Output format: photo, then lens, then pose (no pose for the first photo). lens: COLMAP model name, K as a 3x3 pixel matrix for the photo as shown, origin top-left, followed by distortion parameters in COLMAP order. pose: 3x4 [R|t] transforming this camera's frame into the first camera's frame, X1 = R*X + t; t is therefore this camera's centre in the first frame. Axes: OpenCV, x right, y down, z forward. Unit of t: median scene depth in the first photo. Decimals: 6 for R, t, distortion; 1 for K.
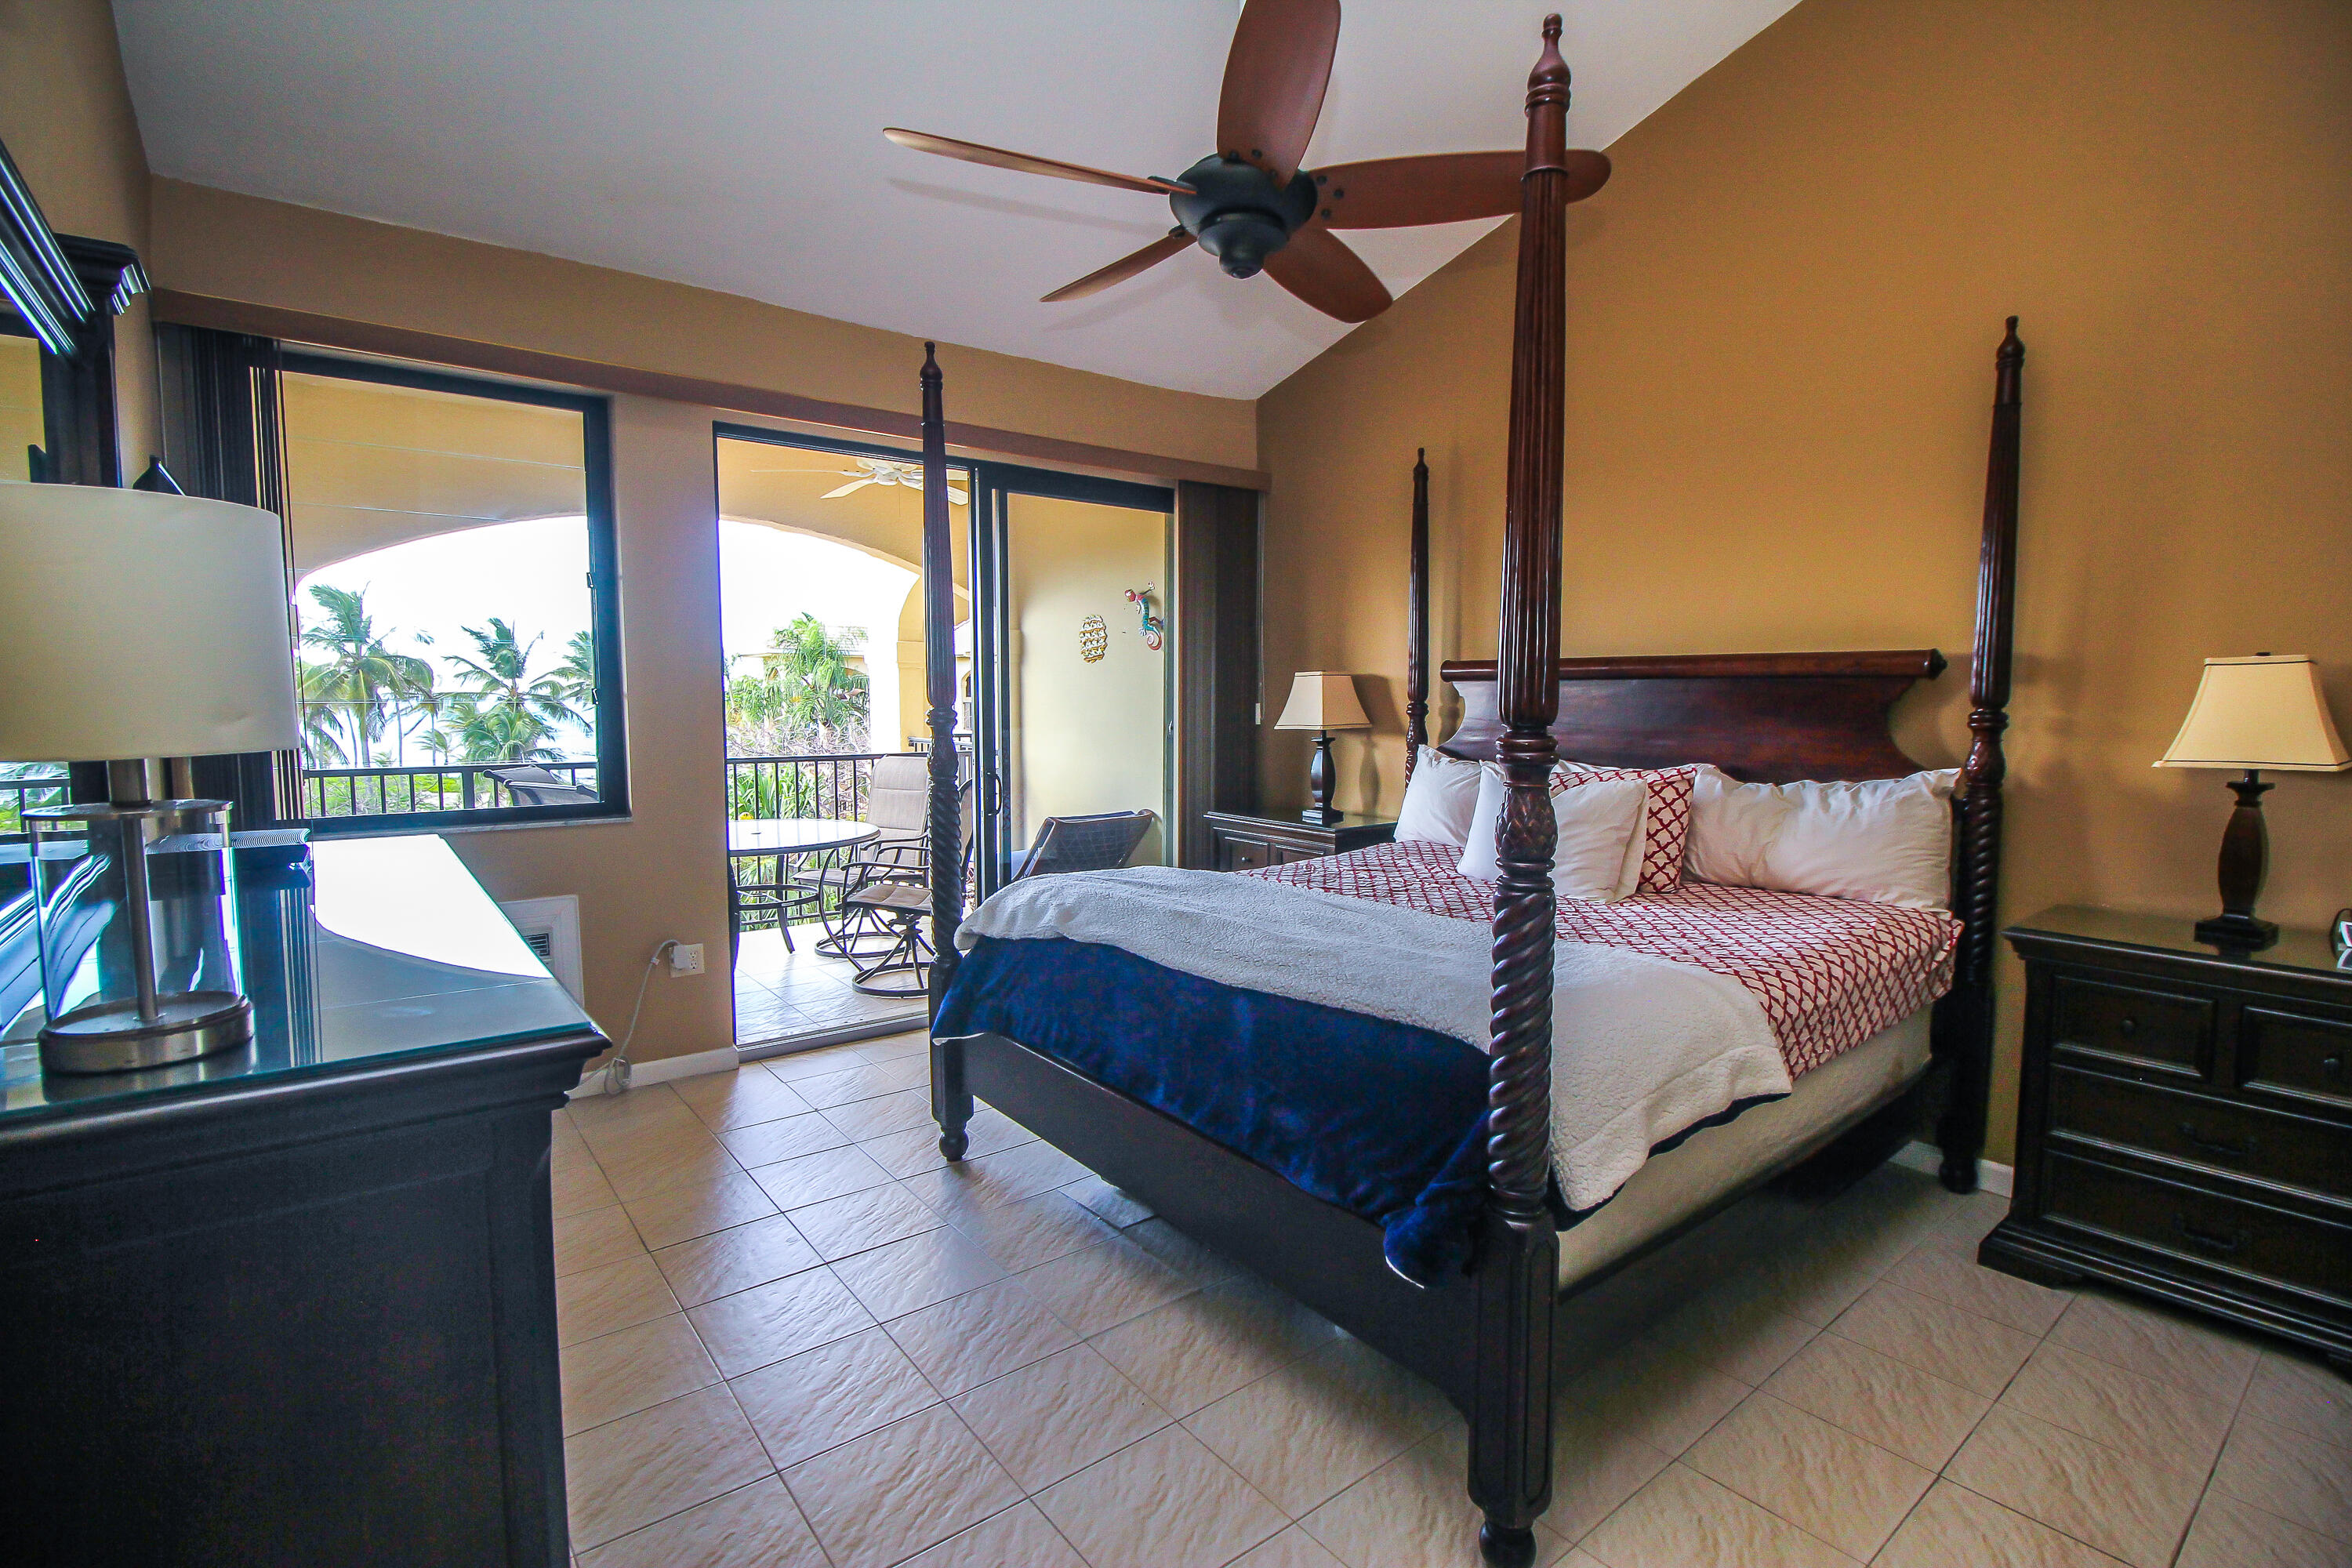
lens RADIAL K [[1096.0, 0, 1181.8], [0, 1096.0, 780.5], [0, 0, 1]] dist [0.001377, -0.000008]
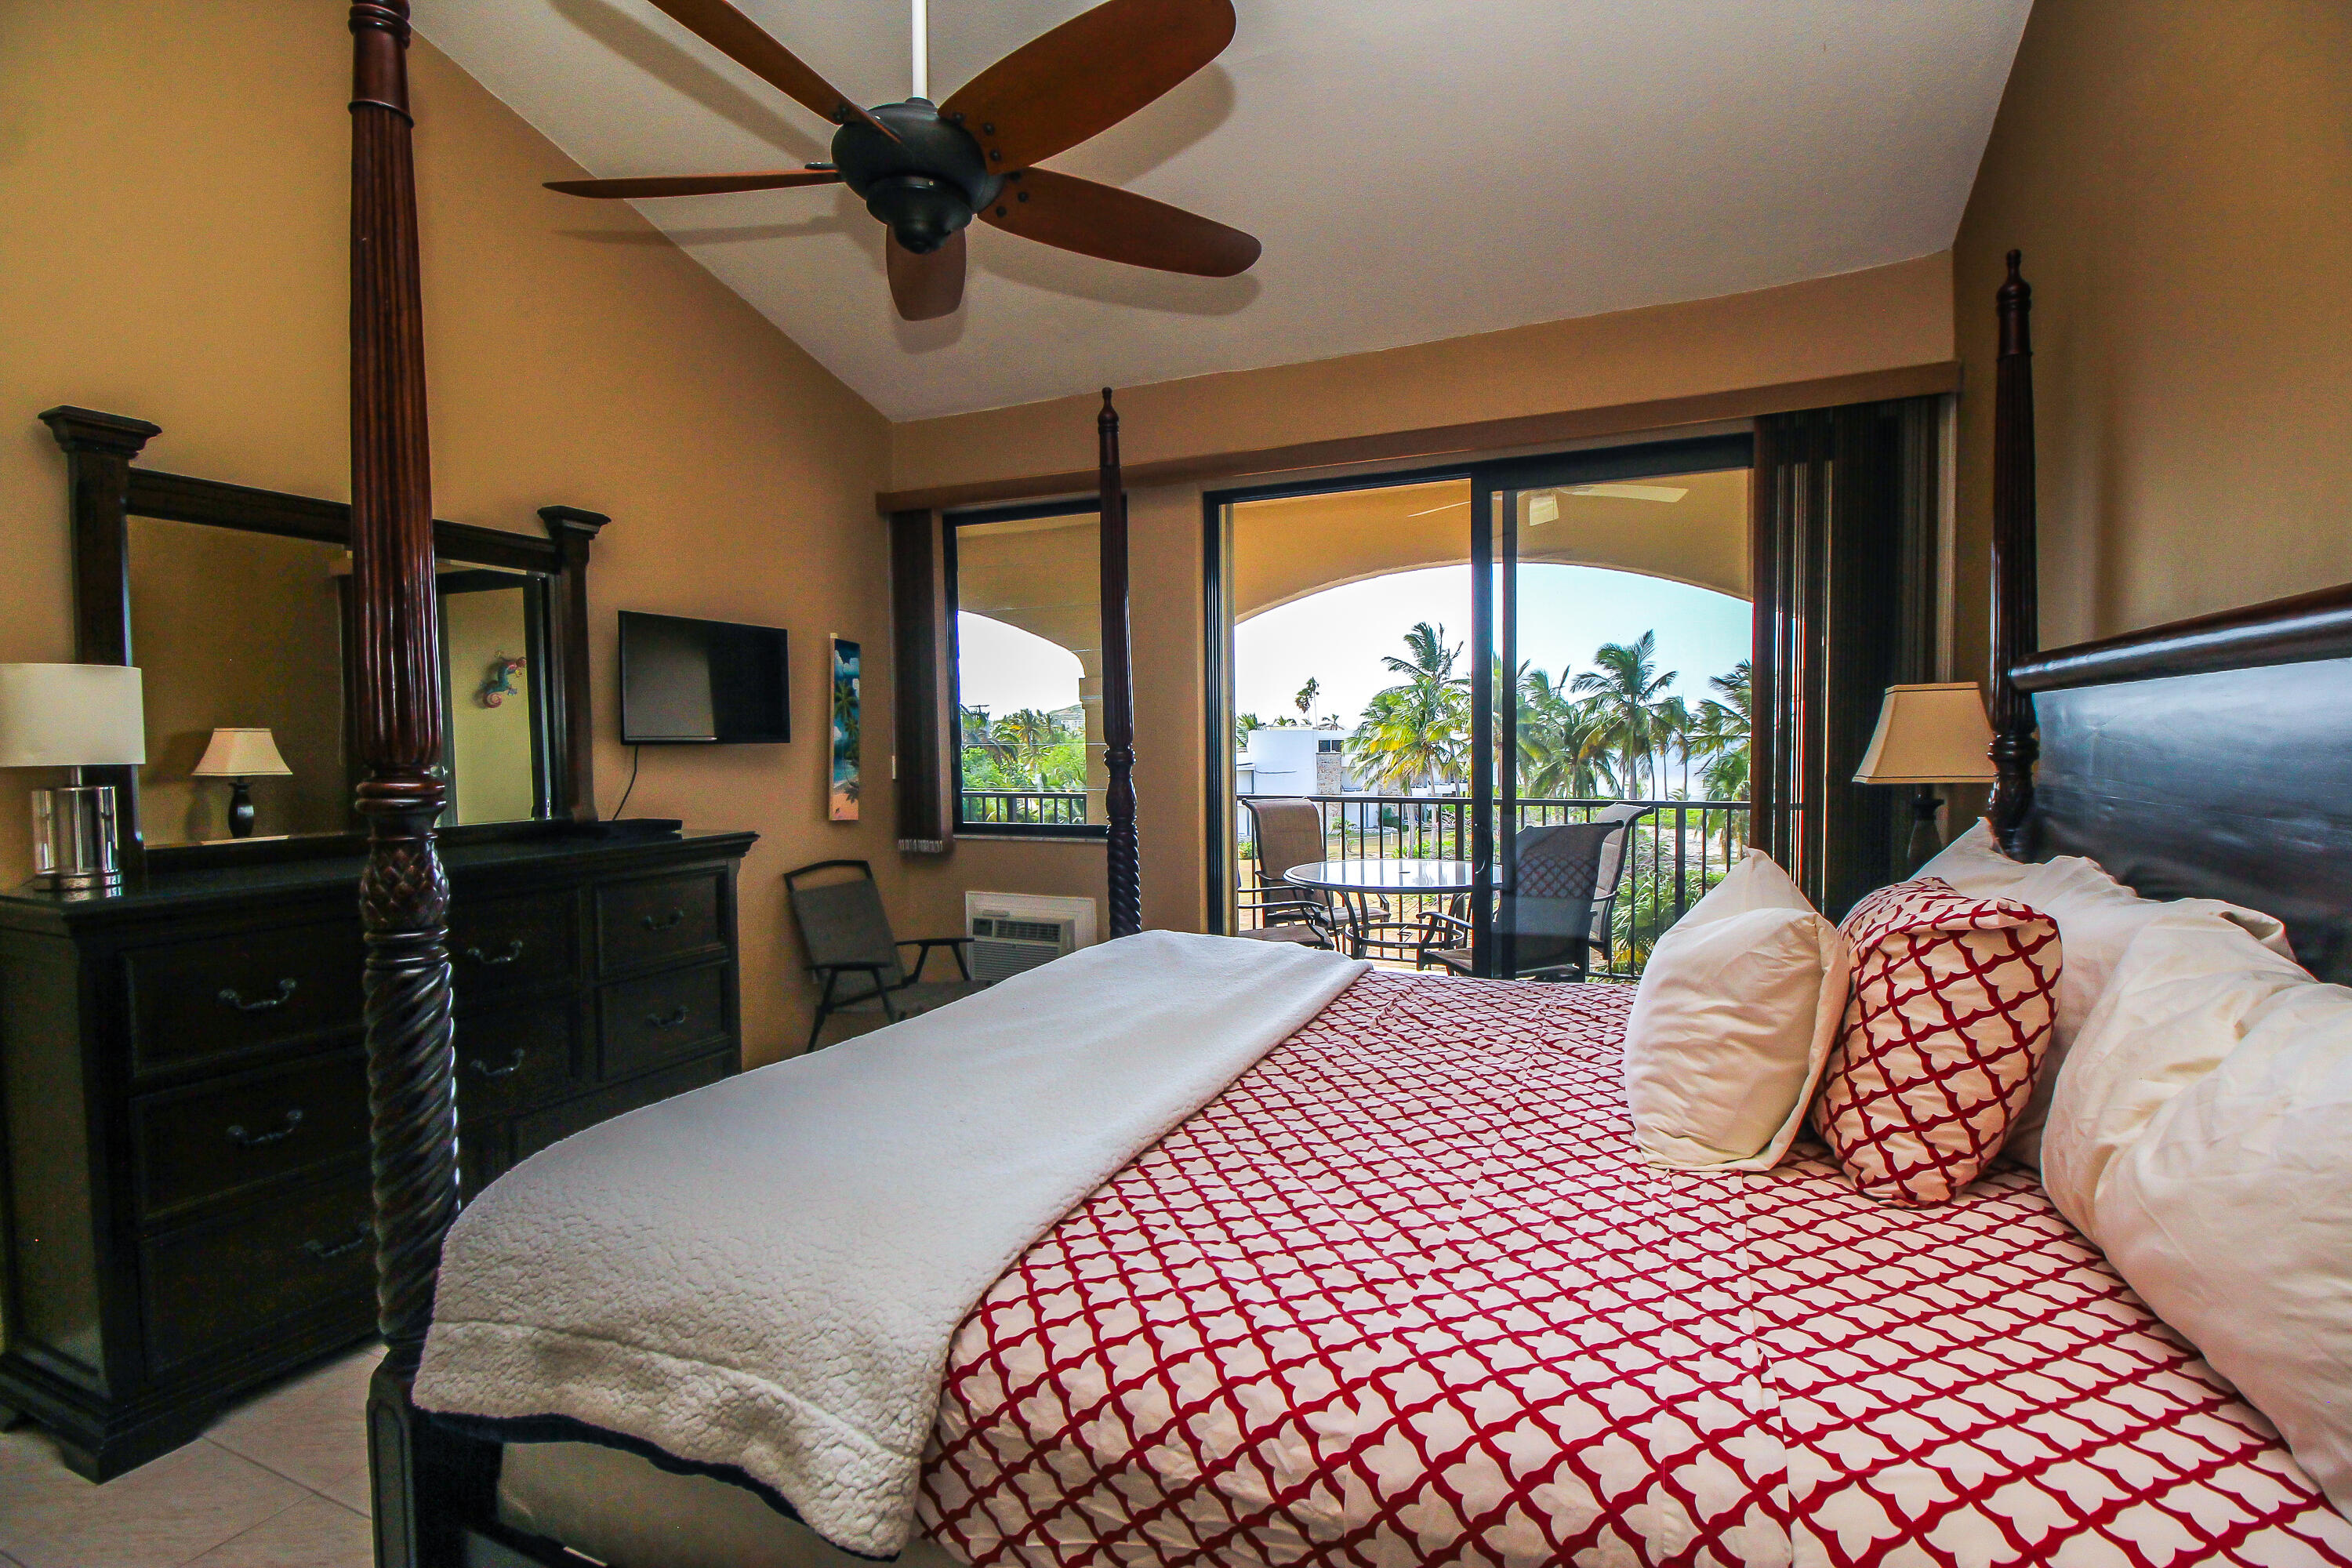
lens RADIAL K [[1096.0, 0, 1180.7], [0, 1096.0, 780.1], [0, 0, 1]] dist [0.001377, -0.000008]
pose [[0.466550, 0.030340, -0.883975, 0.705793], [-0.065078, 0.997880, -0.000097, -0.041861], [0.882098, 0.057573, 0.467535, 0.601560]]
